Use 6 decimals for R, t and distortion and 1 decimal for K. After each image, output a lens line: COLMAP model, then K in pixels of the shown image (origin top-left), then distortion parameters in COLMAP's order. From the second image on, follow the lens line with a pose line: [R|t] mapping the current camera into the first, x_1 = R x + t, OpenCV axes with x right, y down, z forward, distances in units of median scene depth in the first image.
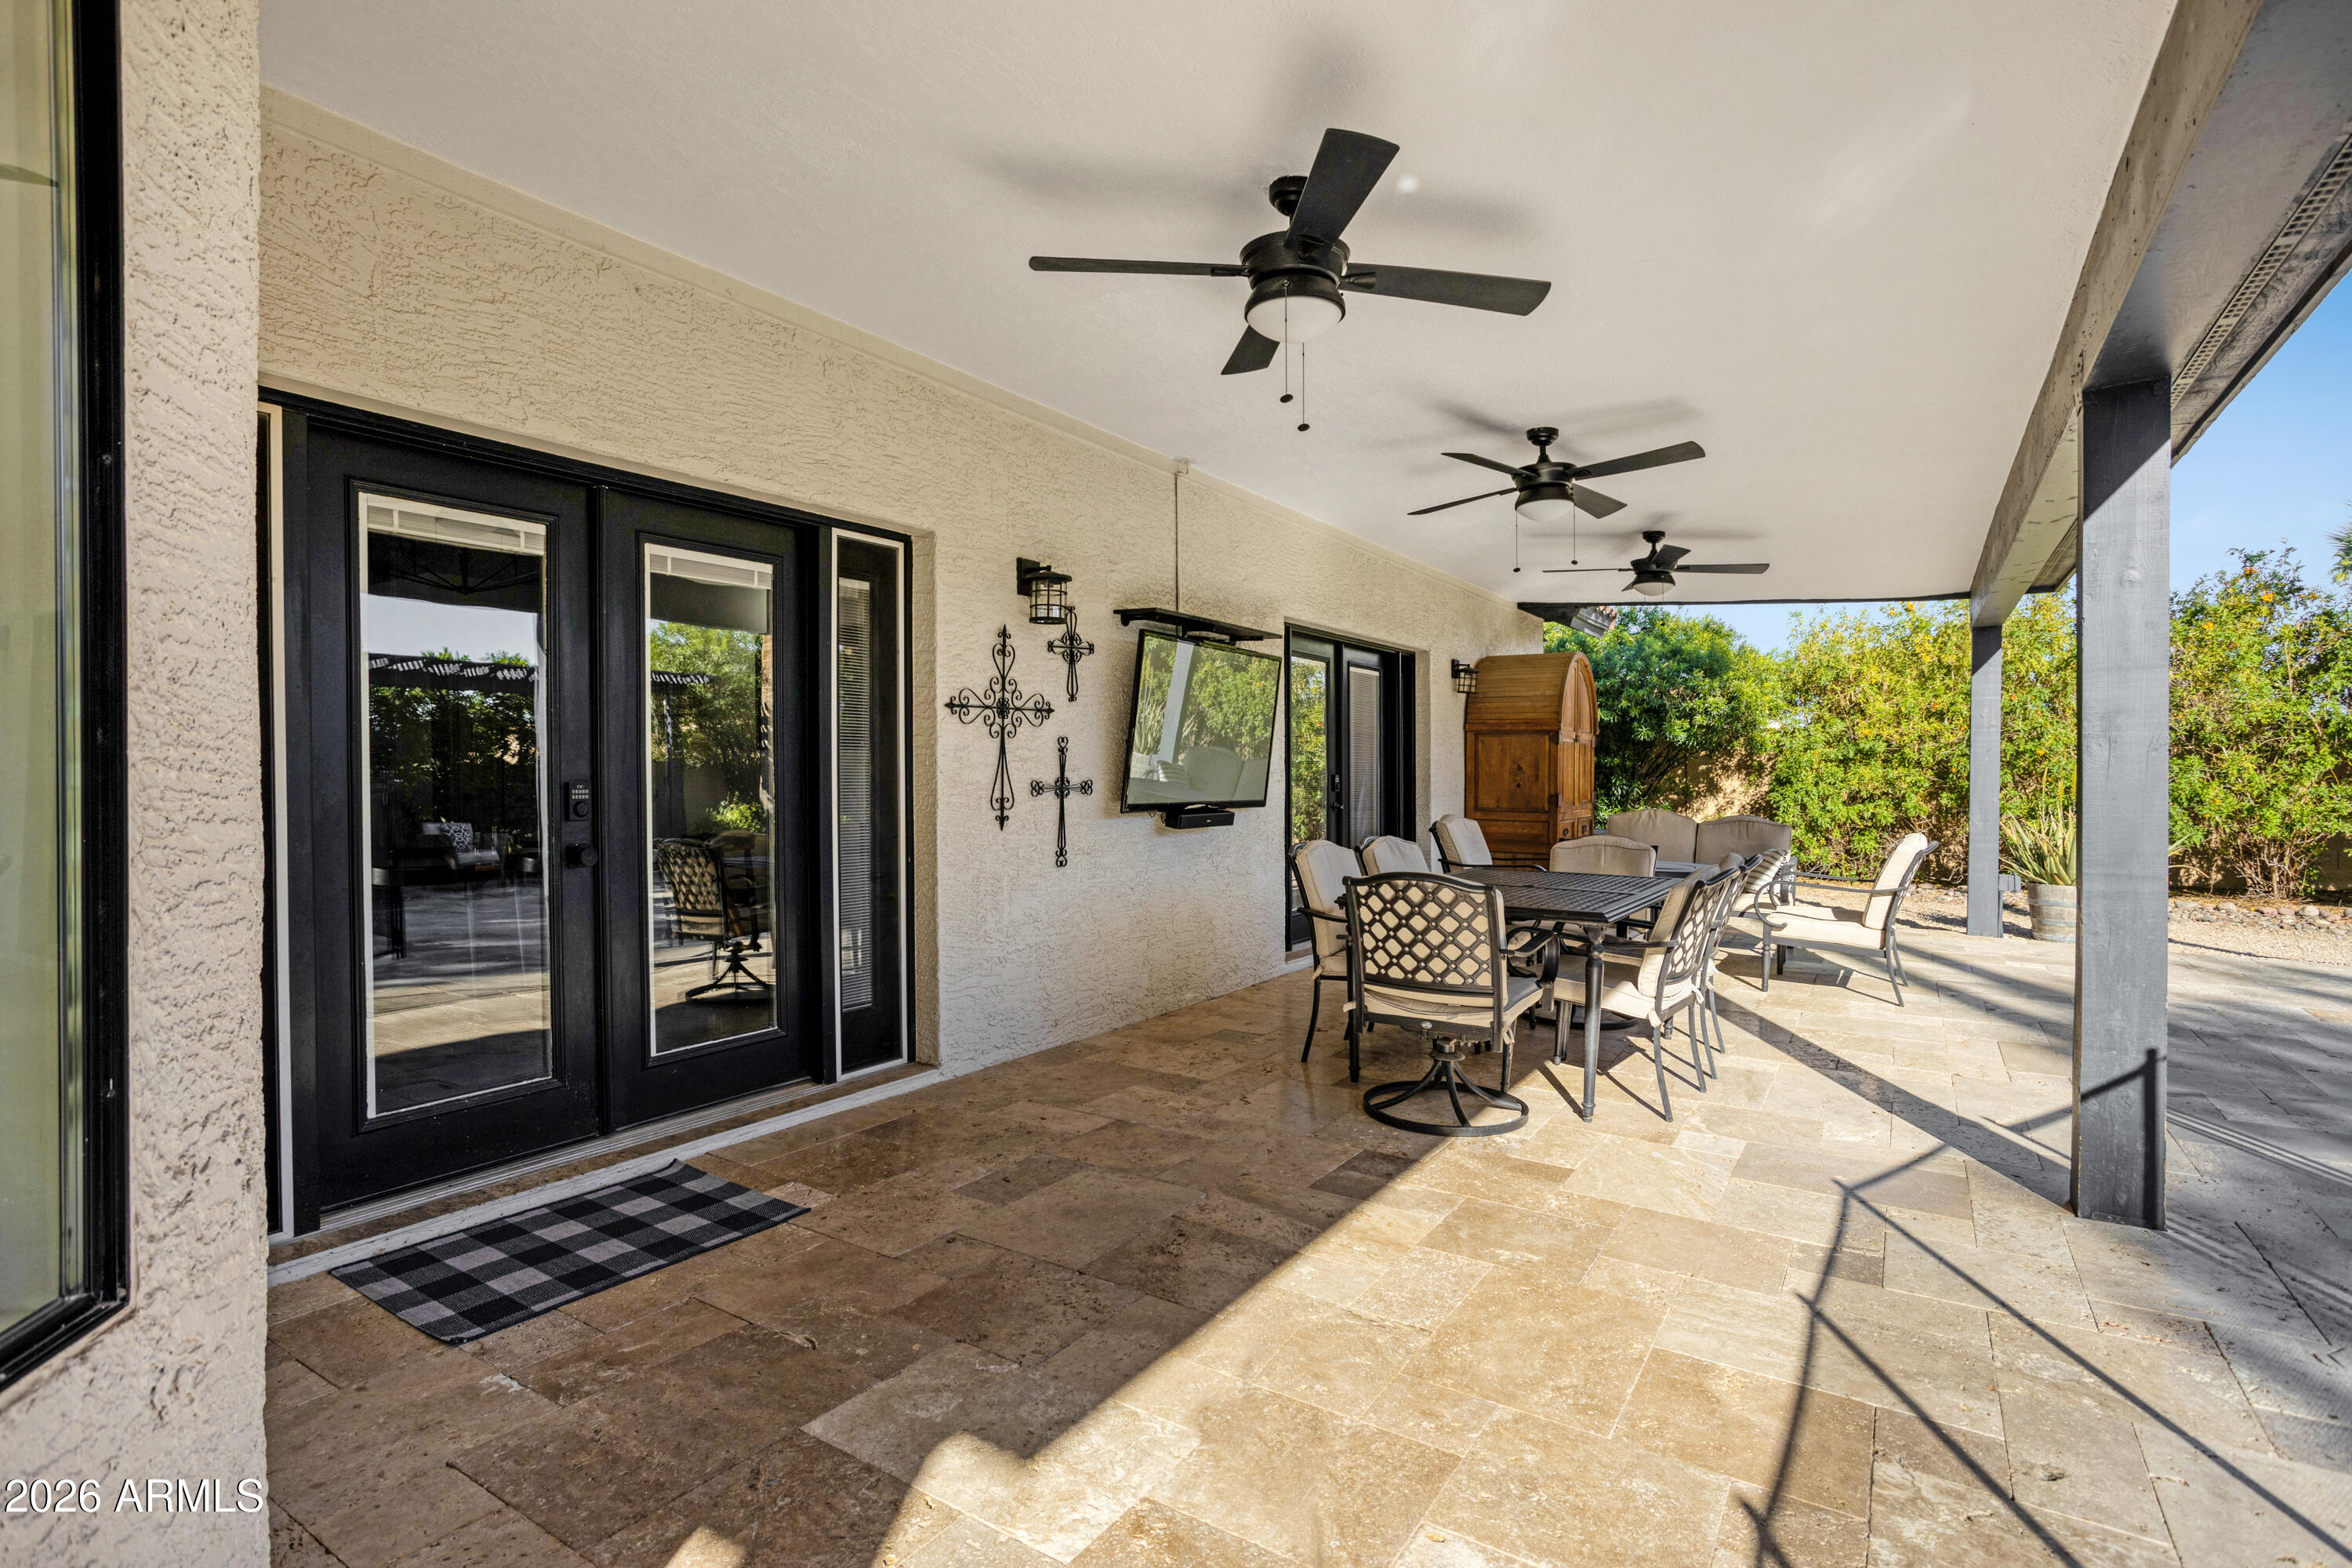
lens RADIAL K [[1152.6, 0, 1177.1], [0, 1152.6, 786.0], [0, 0, 1]] dist [-0.053949, 0.040692]
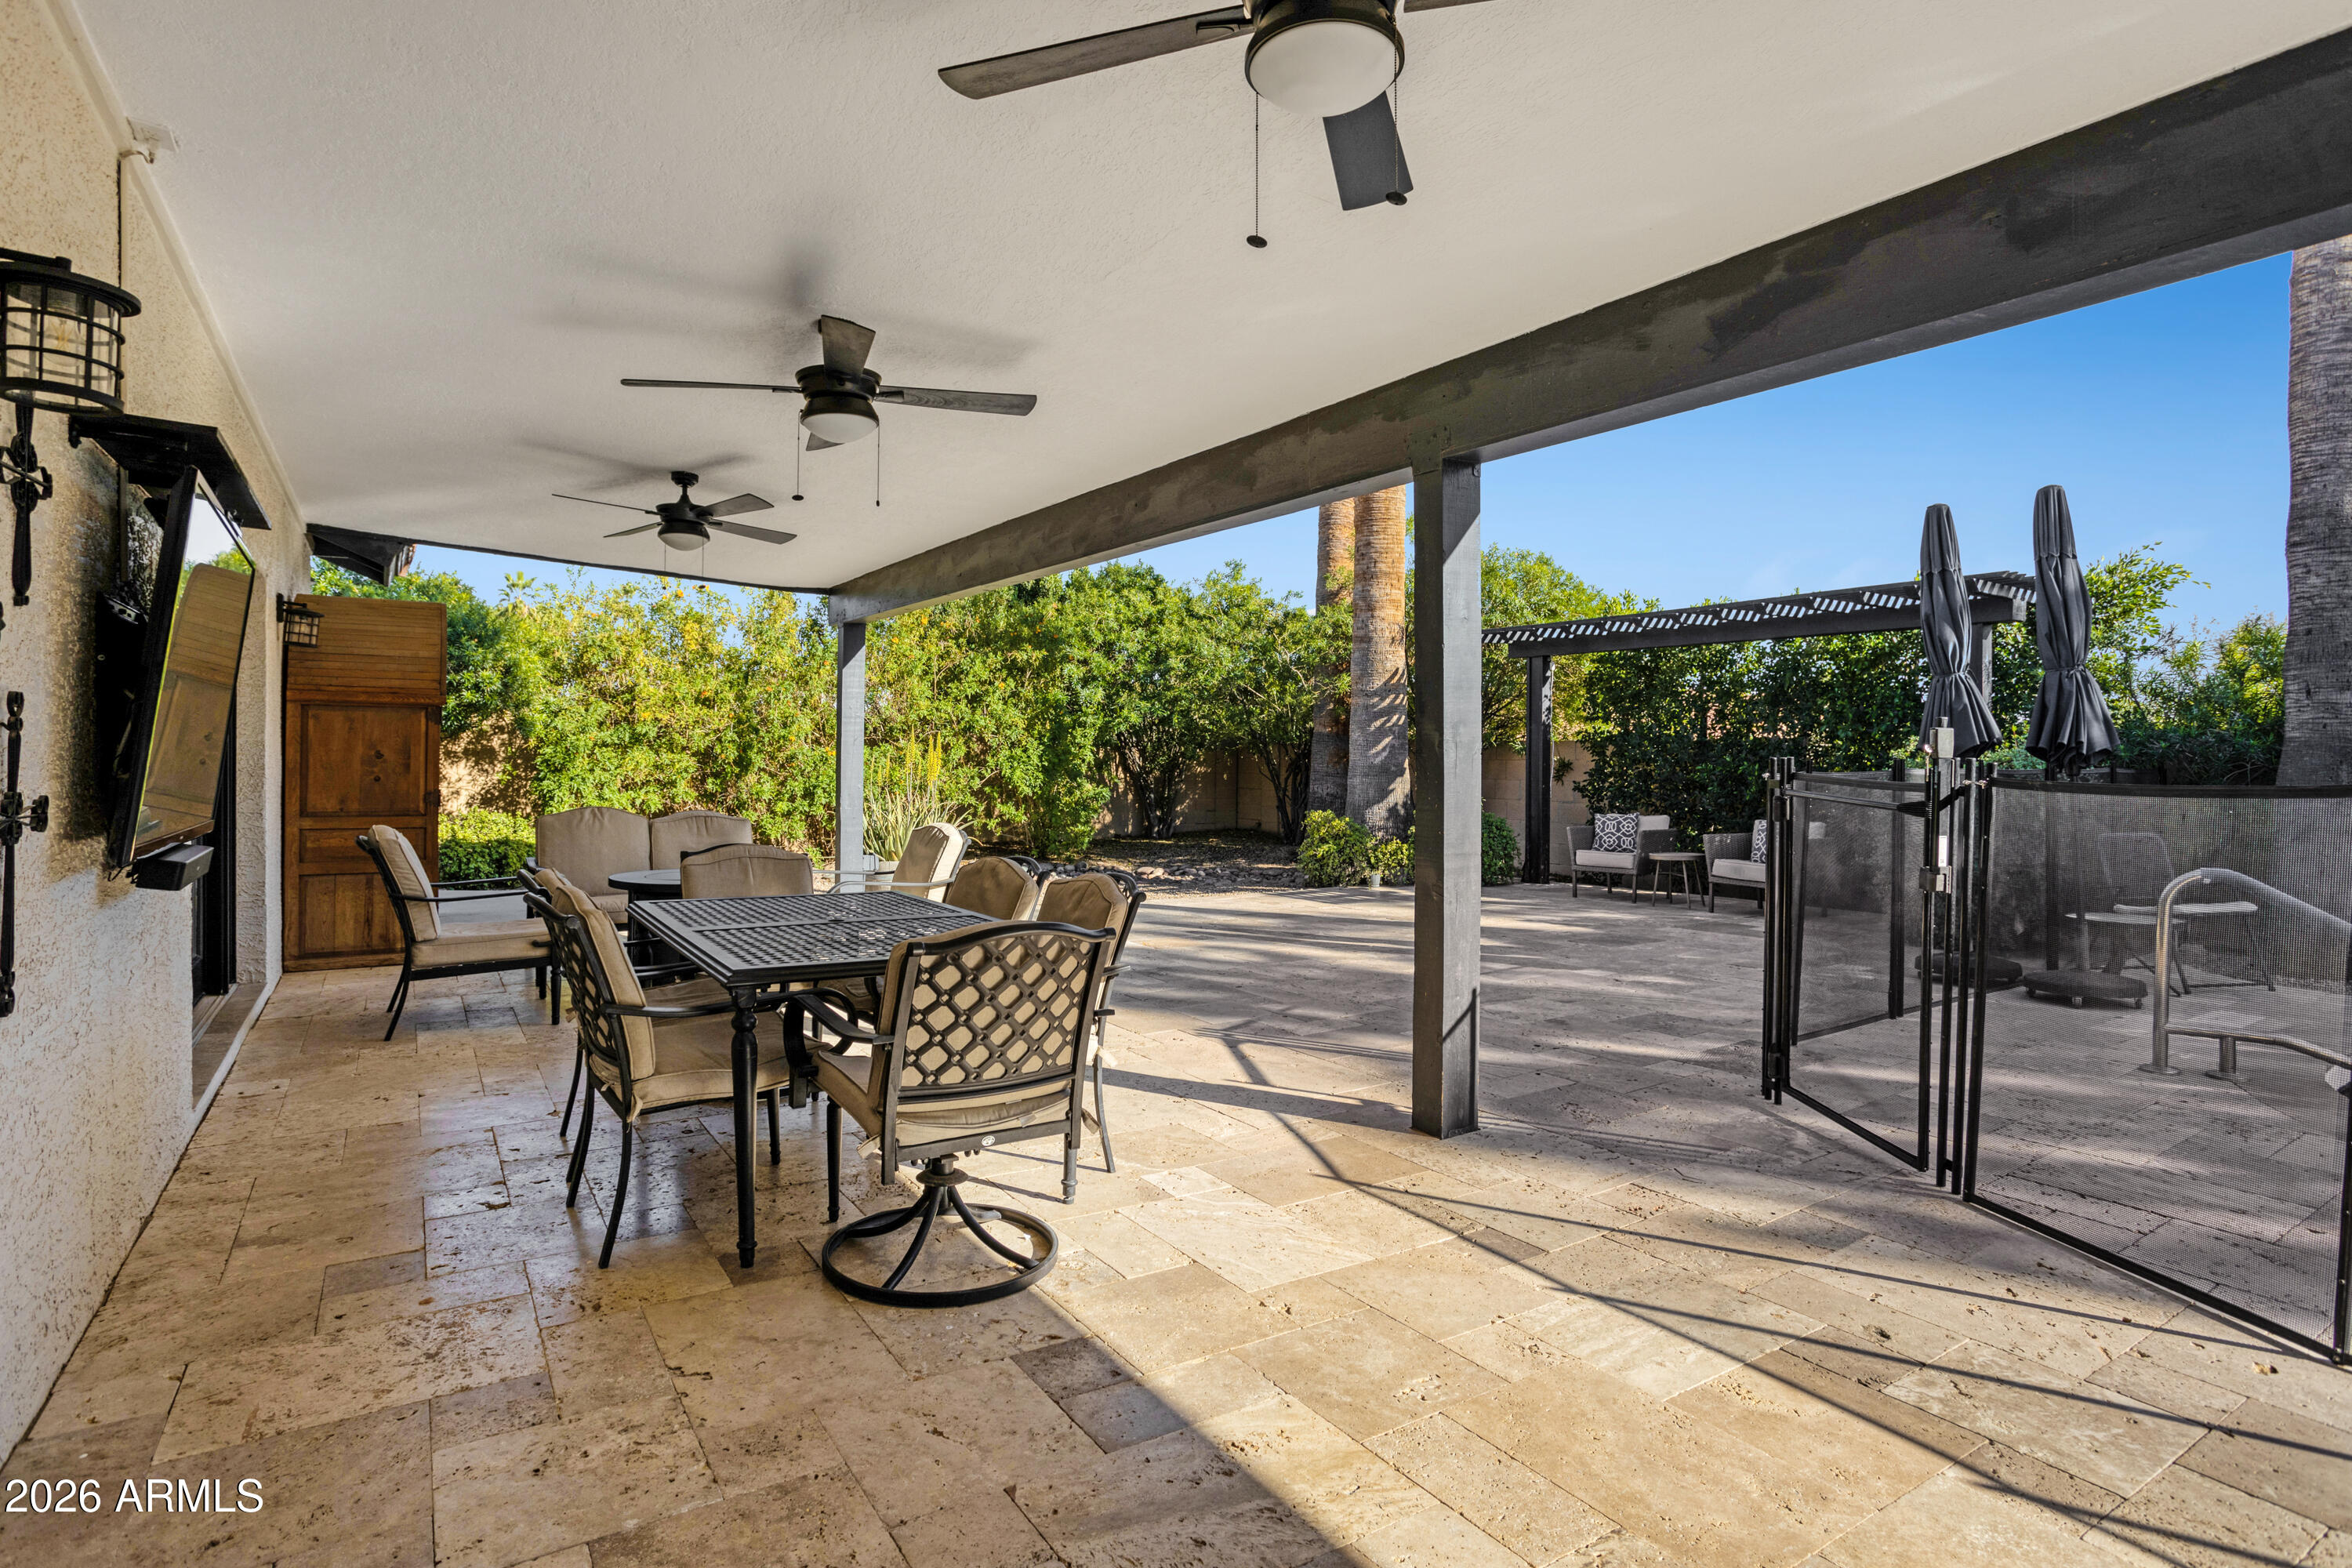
lens RADIAL K [[1183.9, 0, 1174.1], [0, 1183.9, 749.9], [0, 0, 1]] dist [-0.054477, 0.024080]
pose [[0.419211, 0.007170, 0.907861, -0.369523], [0.007004, 0.999914, -0.011131, -0.017931], [-0.907862, 0.011025, 0.419124, 0.583573]]
